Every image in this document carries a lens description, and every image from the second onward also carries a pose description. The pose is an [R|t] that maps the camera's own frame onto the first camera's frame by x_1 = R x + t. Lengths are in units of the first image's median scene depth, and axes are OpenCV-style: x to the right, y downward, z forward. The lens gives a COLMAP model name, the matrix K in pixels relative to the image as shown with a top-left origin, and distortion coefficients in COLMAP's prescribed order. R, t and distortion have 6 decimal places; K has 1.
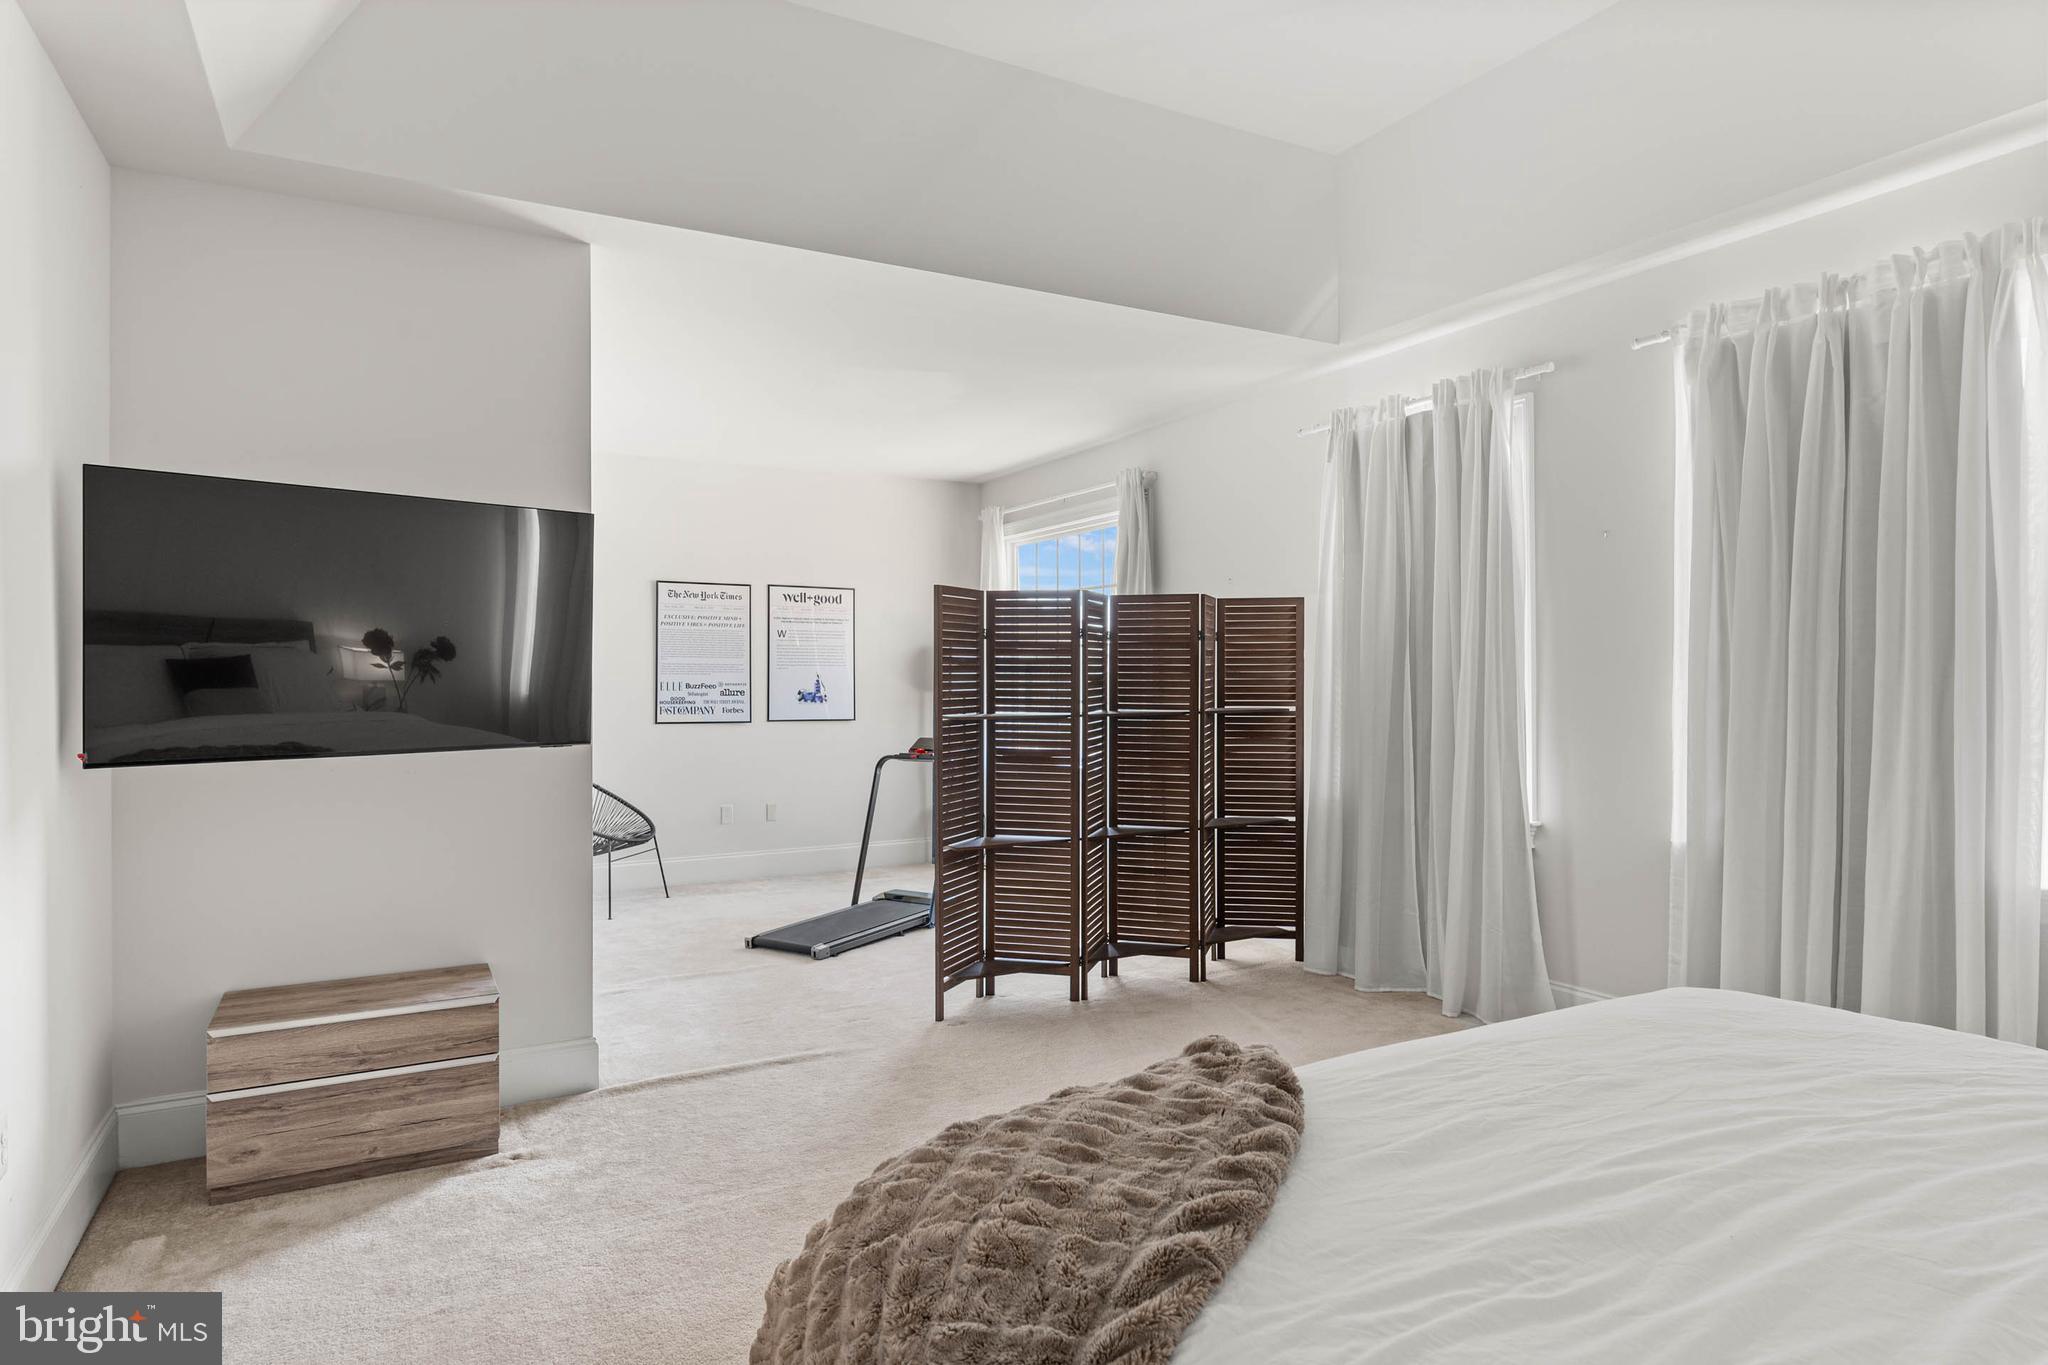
lens RADIAL K [[1182.1, 0, 1018.8], [0, 1182.1, 681.2], [0, 0, 1]] dist [-0.000137, -0.001320]
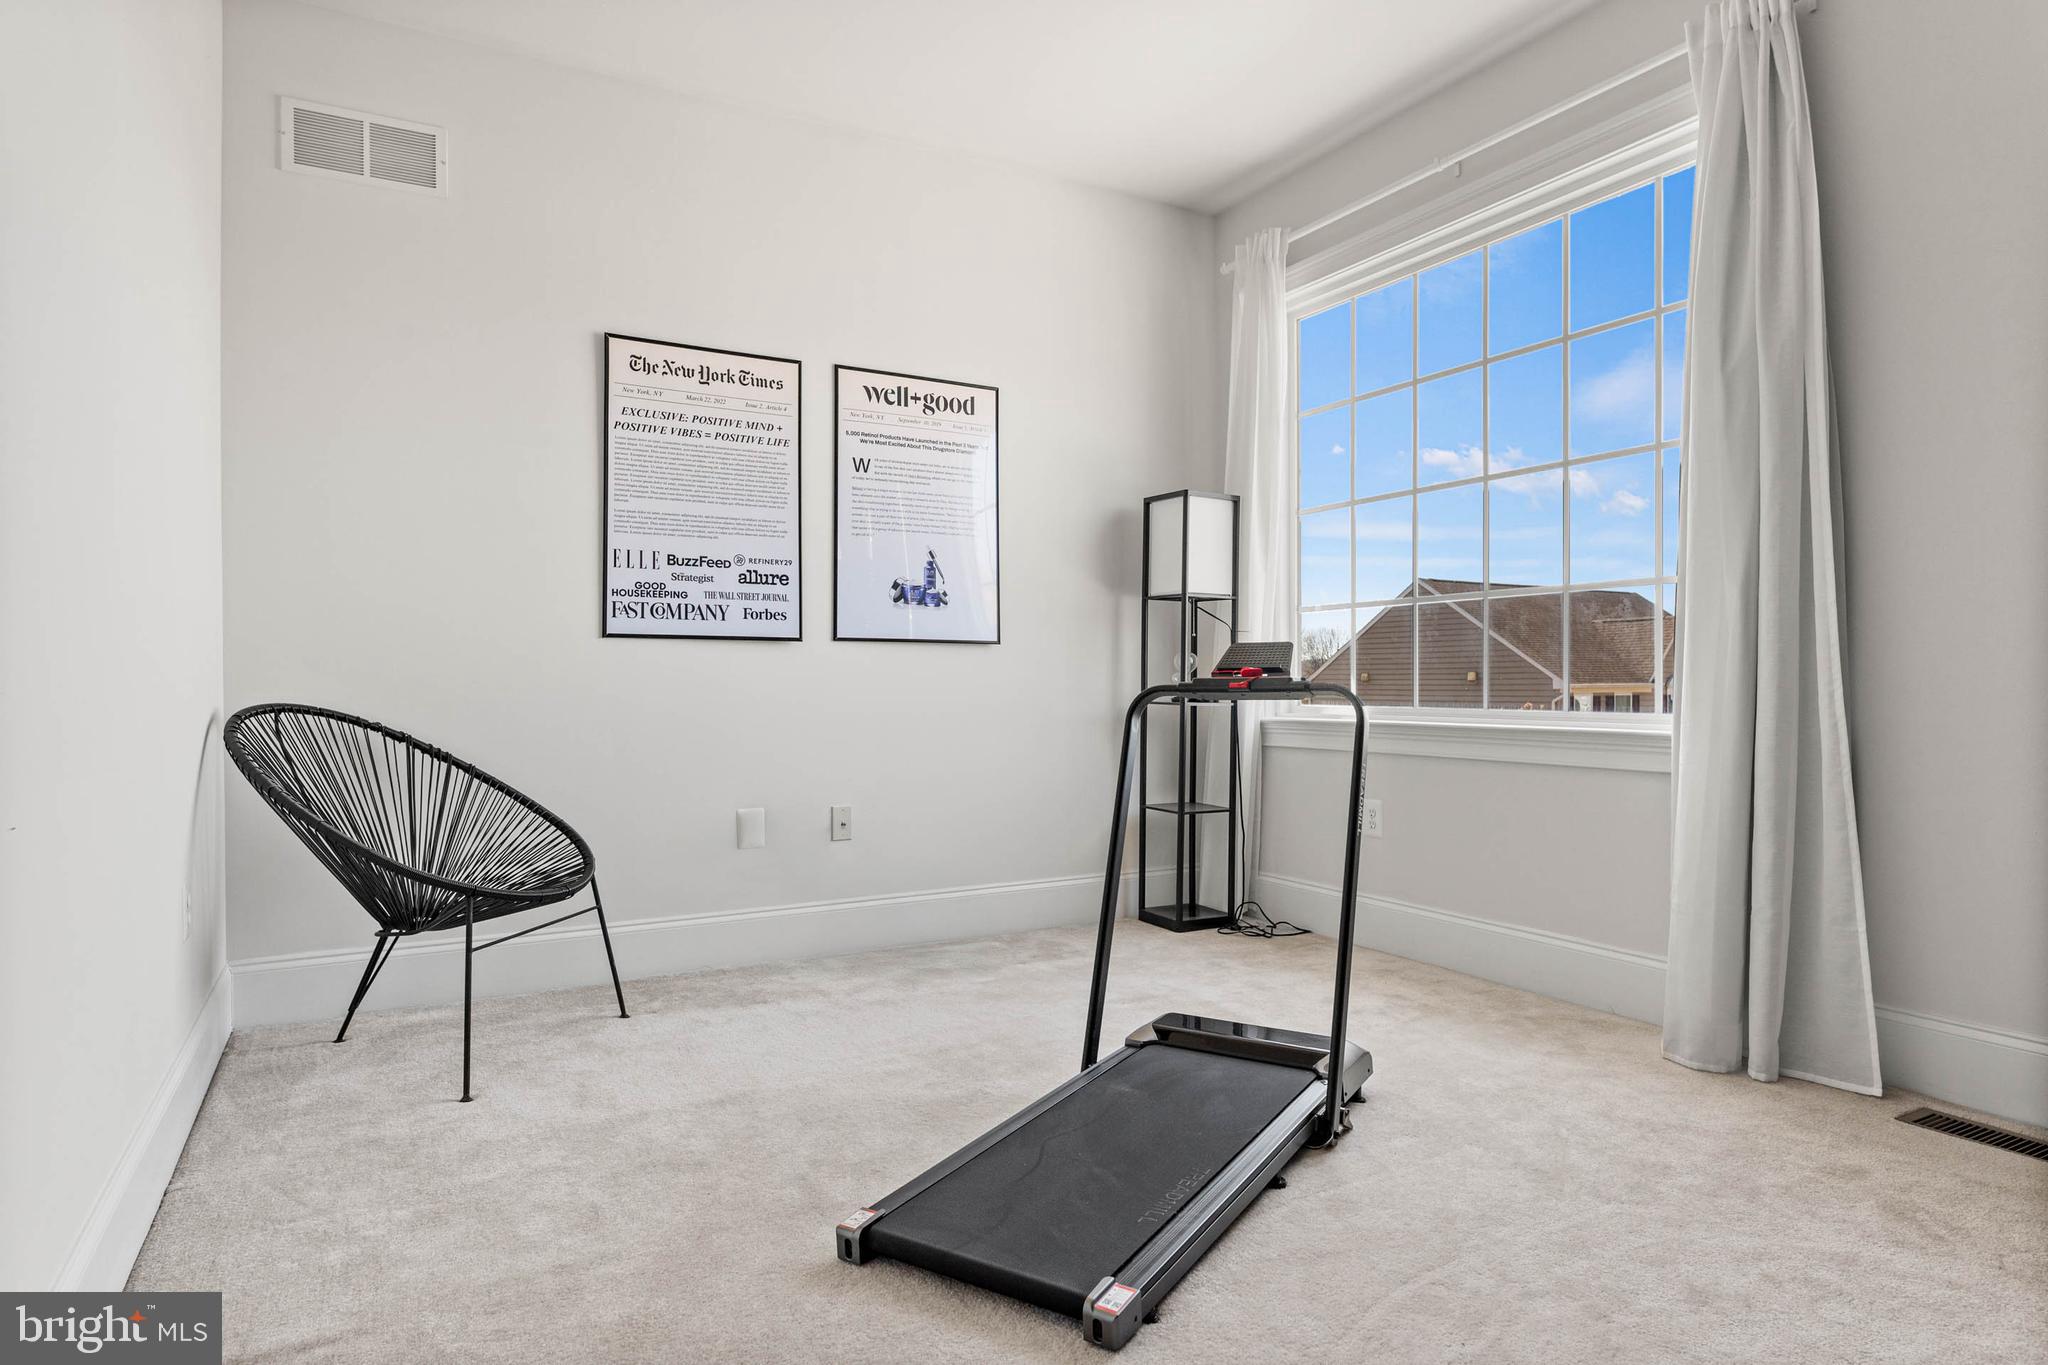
lens RADIAL K [[1182.1, 0, 1023.4], [0, 1182.1, 691.1], [0, 0, 1]] dist [-0.000137, -0.001320]
pose [[0.999995, 0.001014, 0.003150, -0.137293], [-0.001023, 0.999995, 0.002882, 0.055025], [-0.003147, -0.002885, 0.999991, 0.514320]]
